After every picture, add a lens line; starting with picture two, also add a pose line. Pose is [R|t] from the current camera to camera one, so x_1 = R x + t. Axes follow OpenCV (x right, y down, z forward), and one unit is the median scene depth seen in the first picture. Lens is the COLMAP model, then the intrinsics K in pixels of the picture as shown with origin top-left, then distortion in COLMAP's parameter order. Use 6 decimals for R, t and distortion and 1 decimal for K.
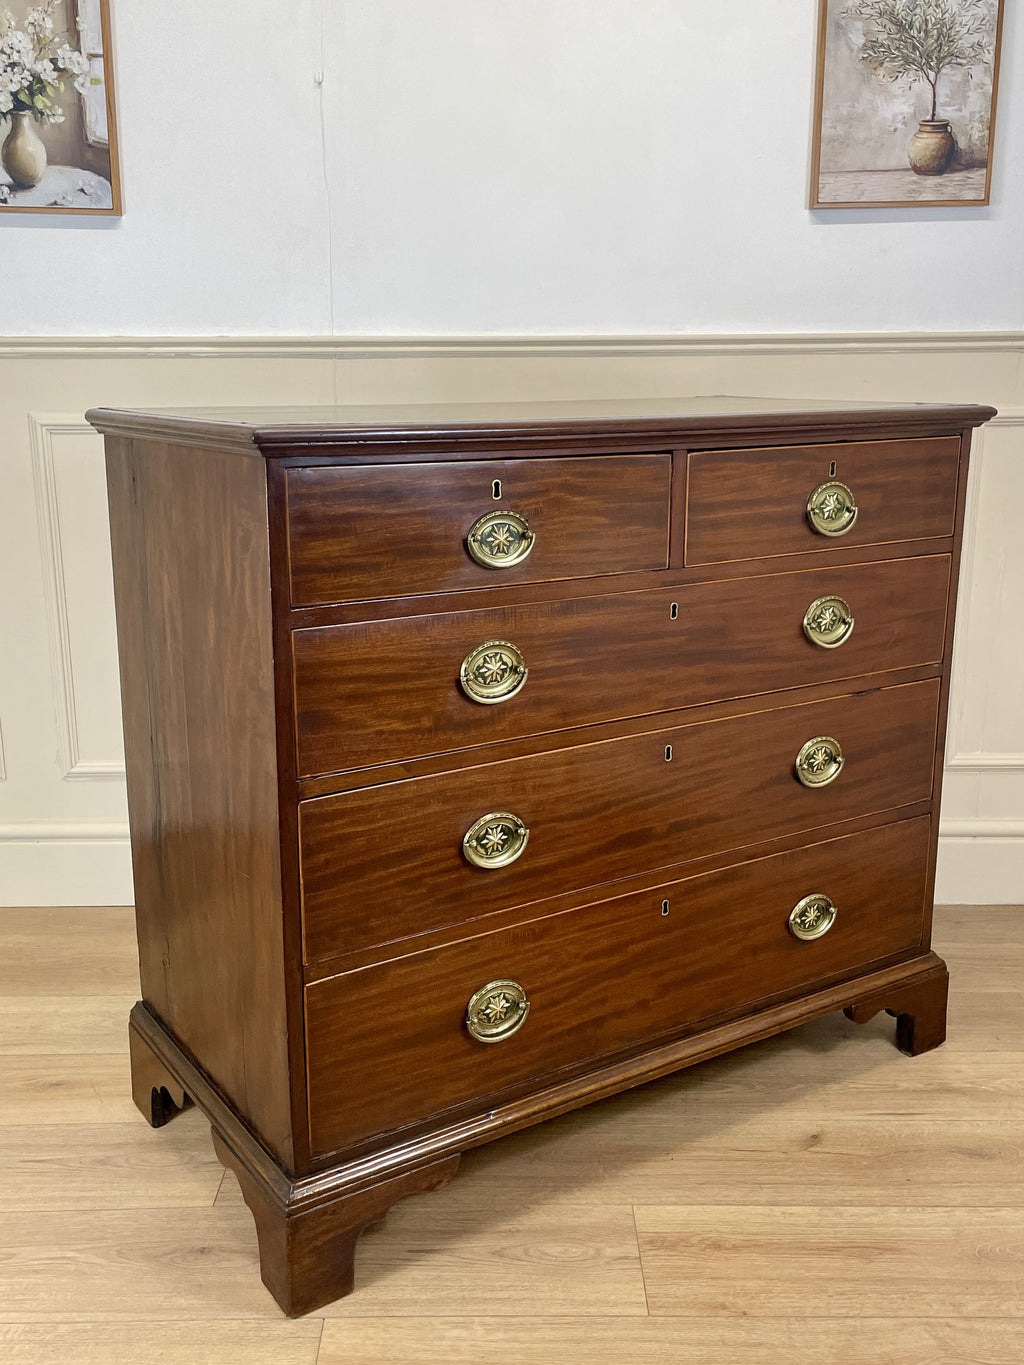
lens RADIAL K [[1328.4, 0, 512.0], [0, 1328.4, 682.5], [0, 0, 1]] dist [0.094320, -0.109575]
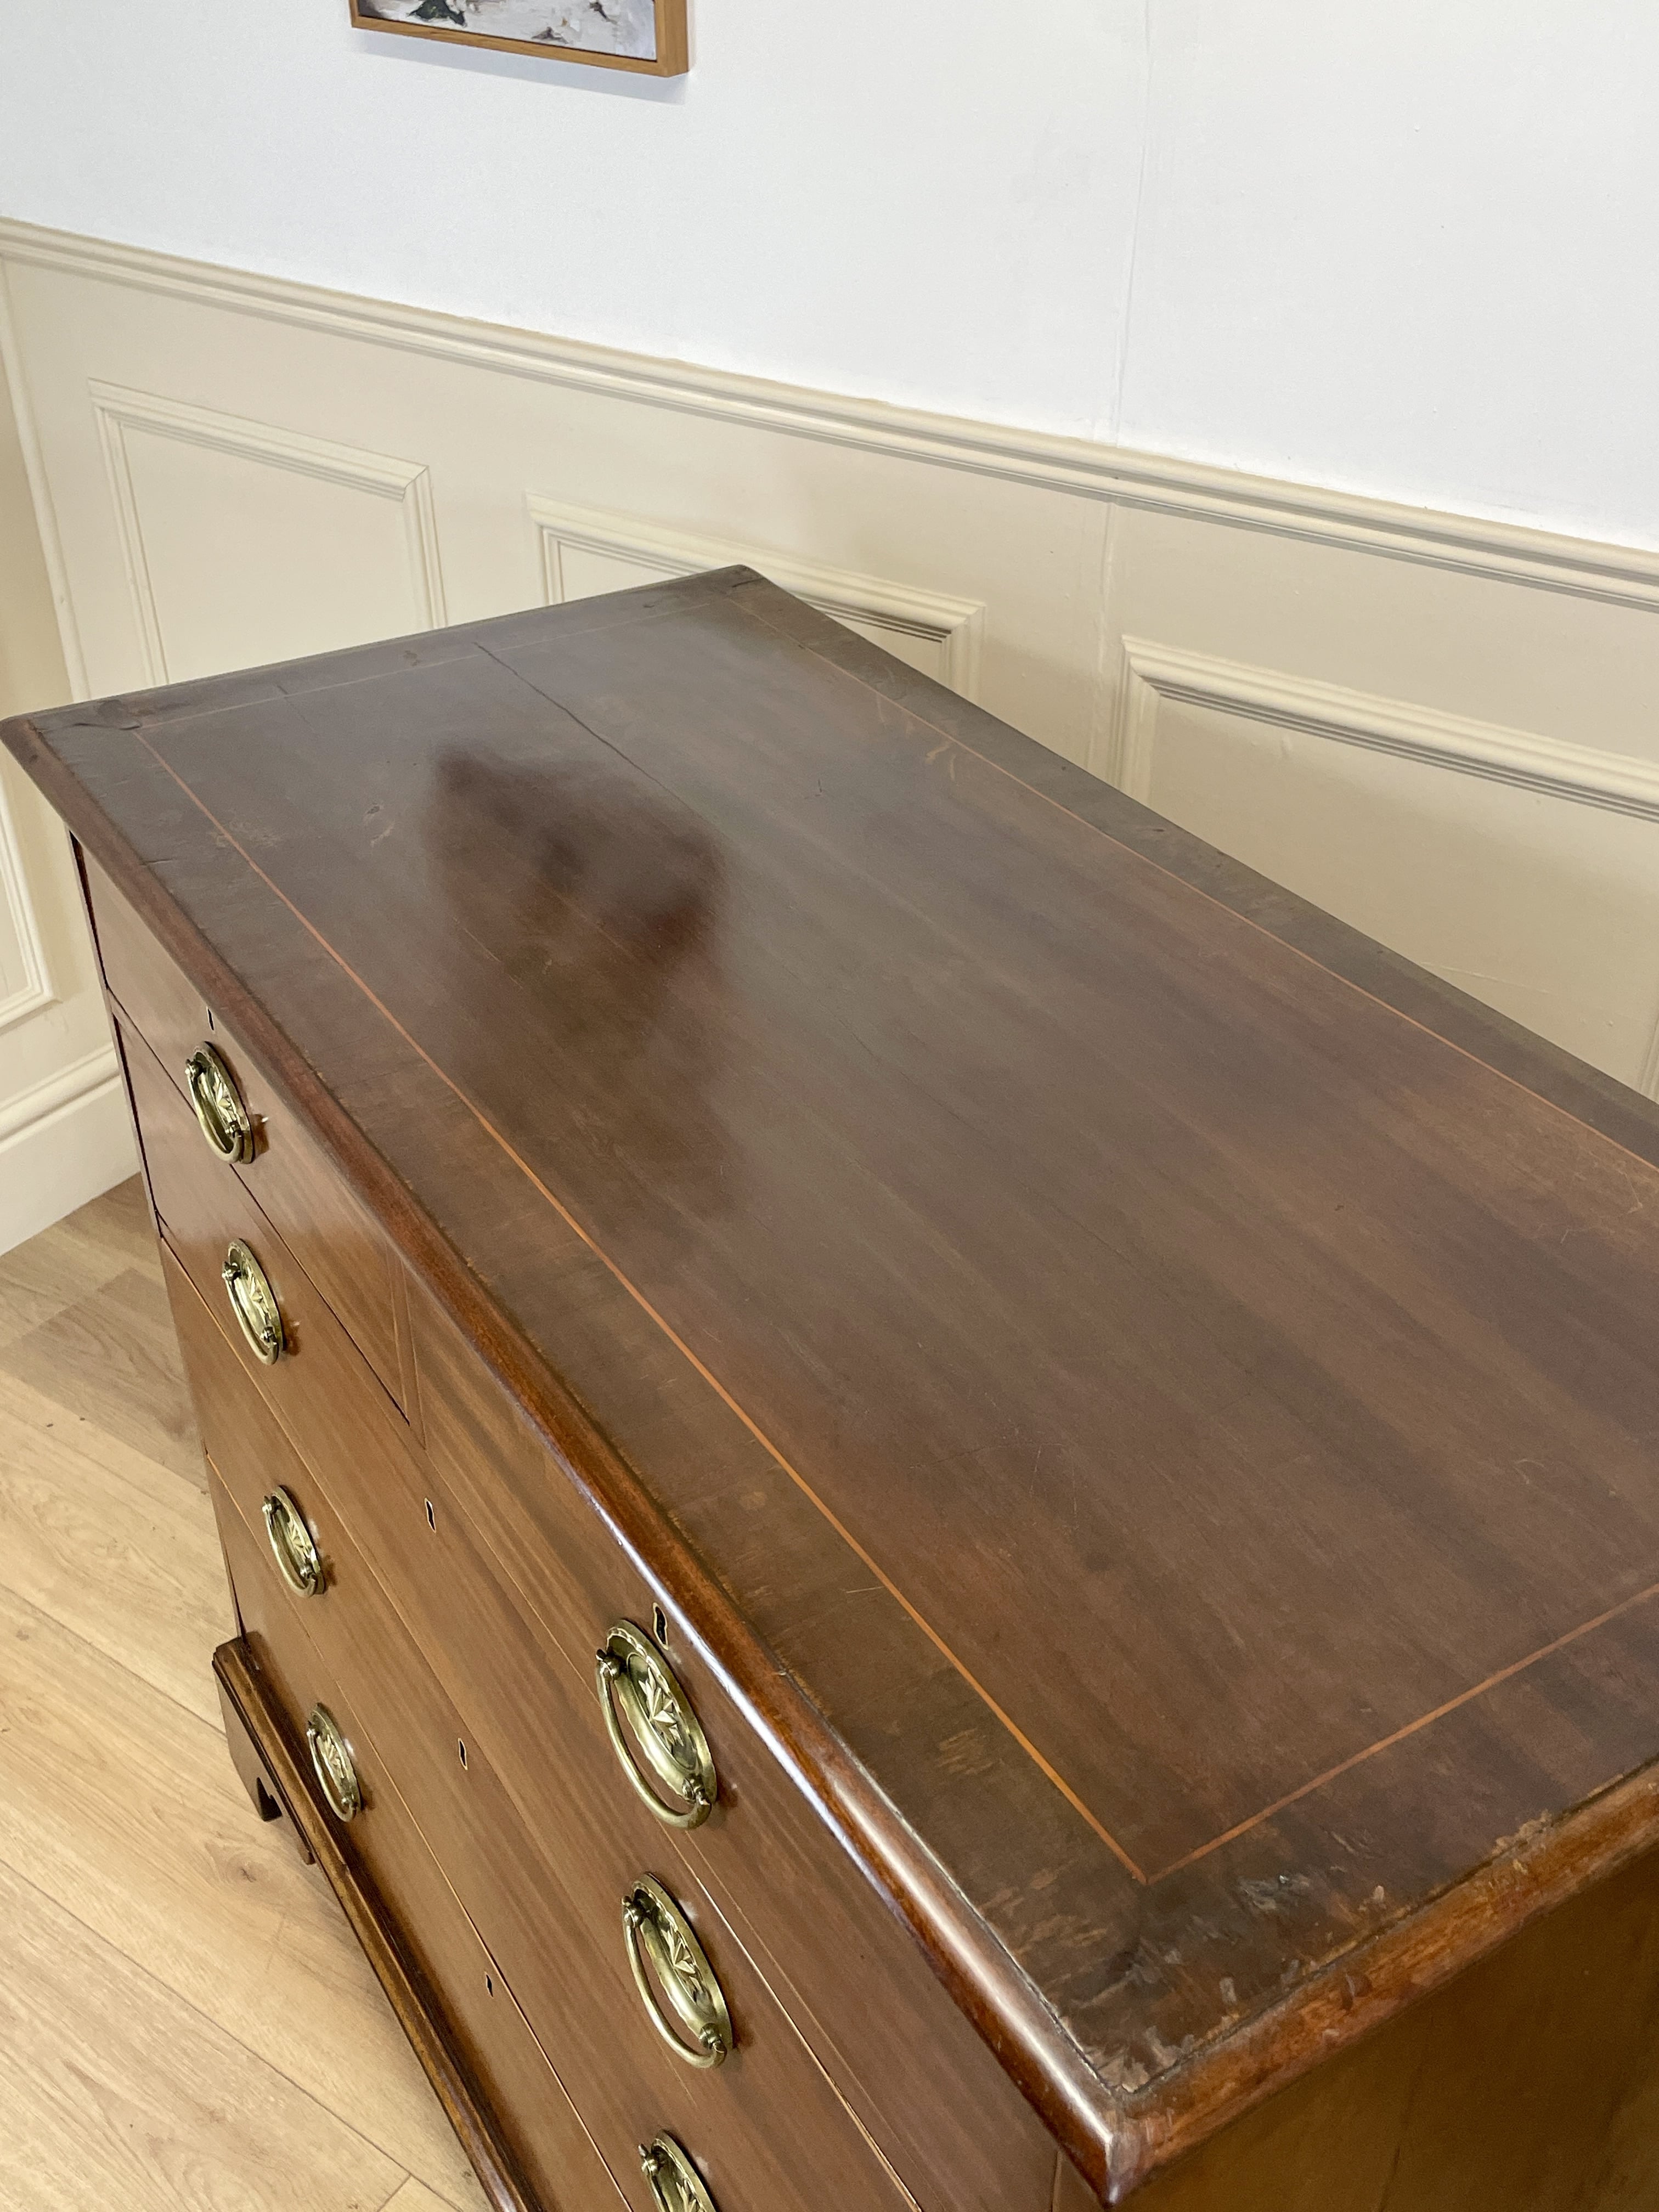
lens RADIAL K [[2152.6, 0, 829.5], [0, 2152.6, 1106.0], [0, 0, 1]] dist [0.094320, -0.109575]
pose [[0.815811, 0.326494, -0.477341, 0.203520], [-0.142682, 0.913510, 0.380974, -0.403997], [0.560441, -0.242694, 0.791836, 0.543243]]
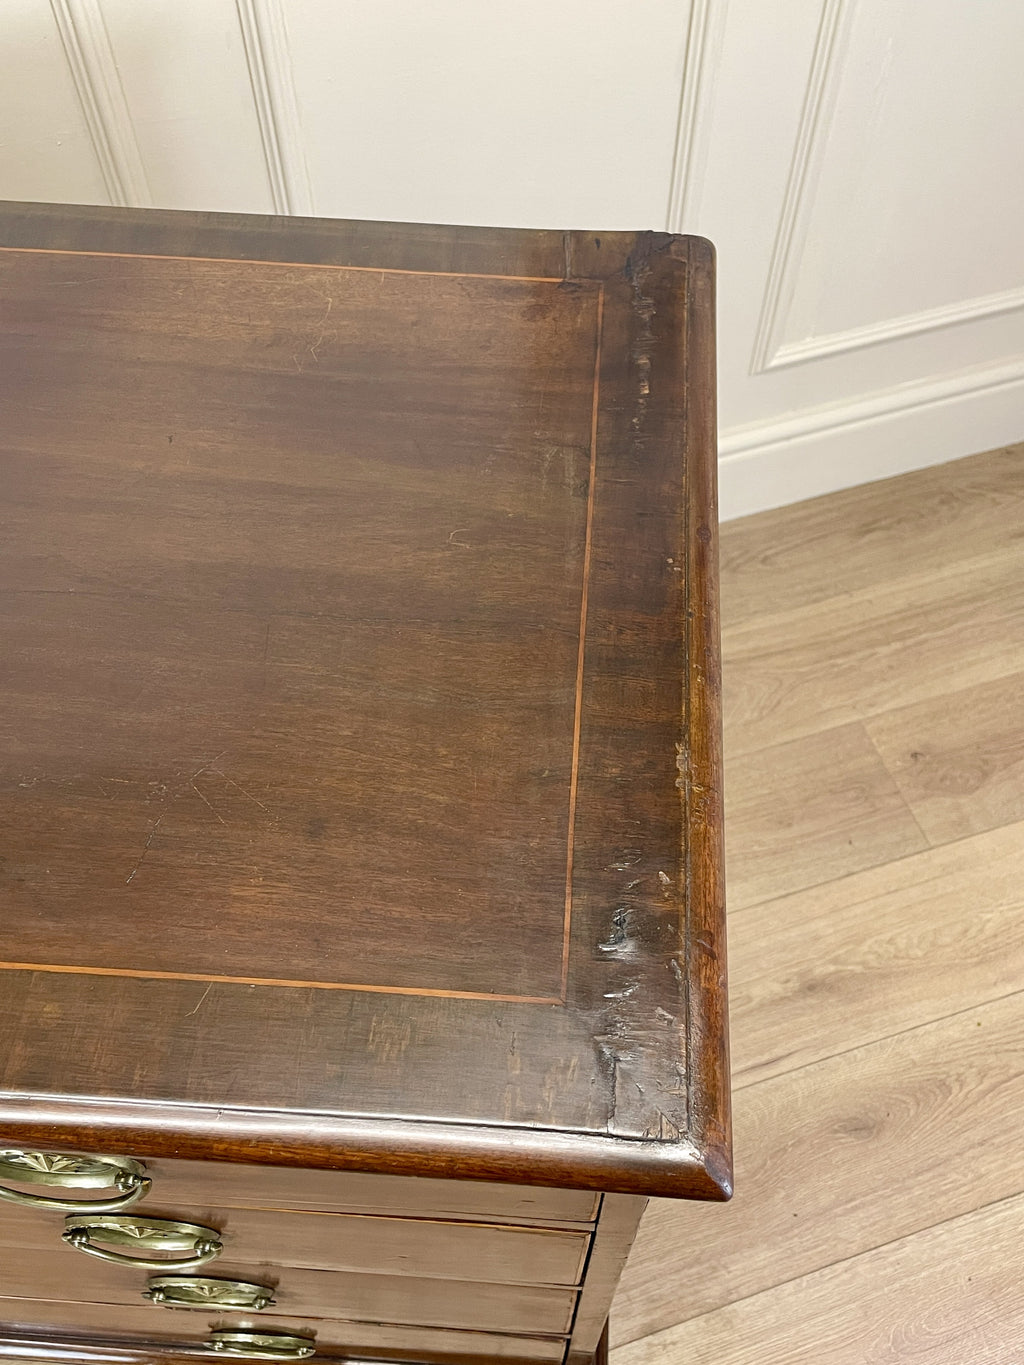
lens RADIAL K [[1328.4, 0, 512.0], [0, 1328.4, 682.5], [0, 0, 1]] dist [0.094320, -0.109575]
pose [[0.949498, -0.261923, 0.172772, 0.075379], [0.072662, 0.719204, 0.690989, -0.409845], [-0.305244, -0.643539, 0.701915, 0.667875]]
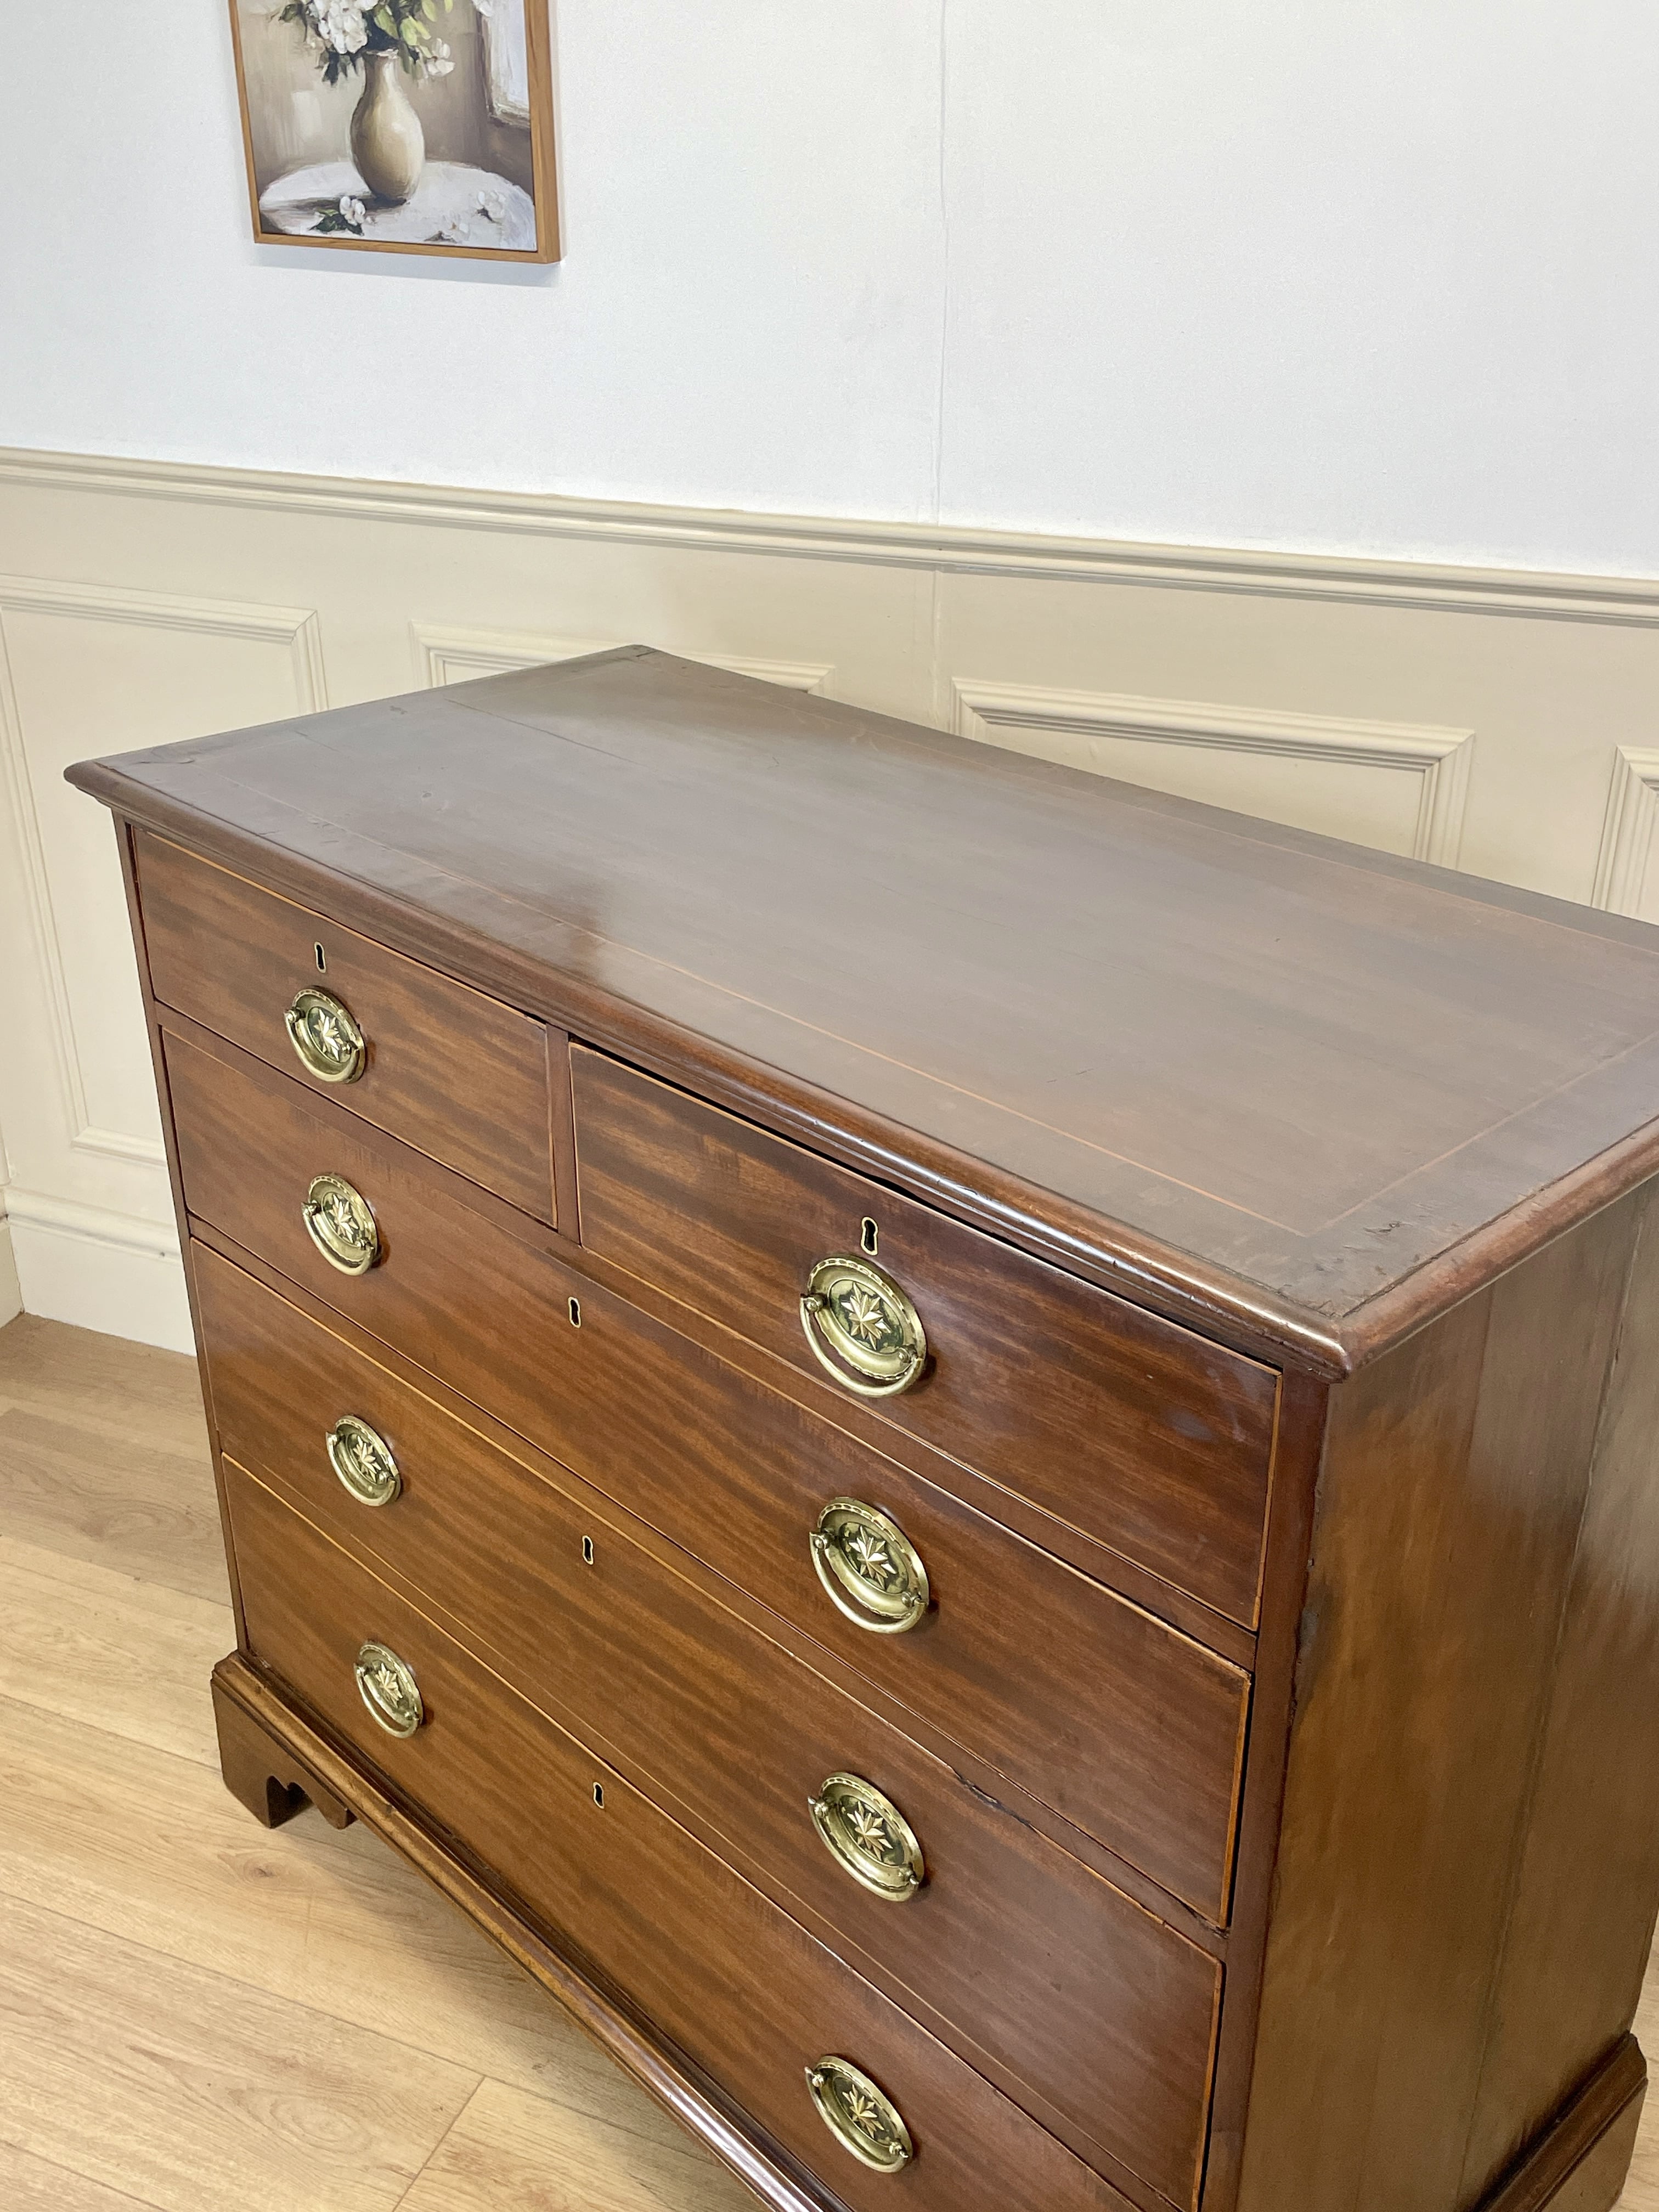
lens RADIAL K [[2152.6, 0, 829.5], [0, 2152.6, 1106.0], [0, 0, 1]] dist [0.094320, -0.109575]
pose [[0.915810, 0.177447, -0.360283, 0.194627], [-0.097295, 0.968400, 0.229642, -0.300339], [0.389647, -0.175254, 0.904135, 0.311690]]
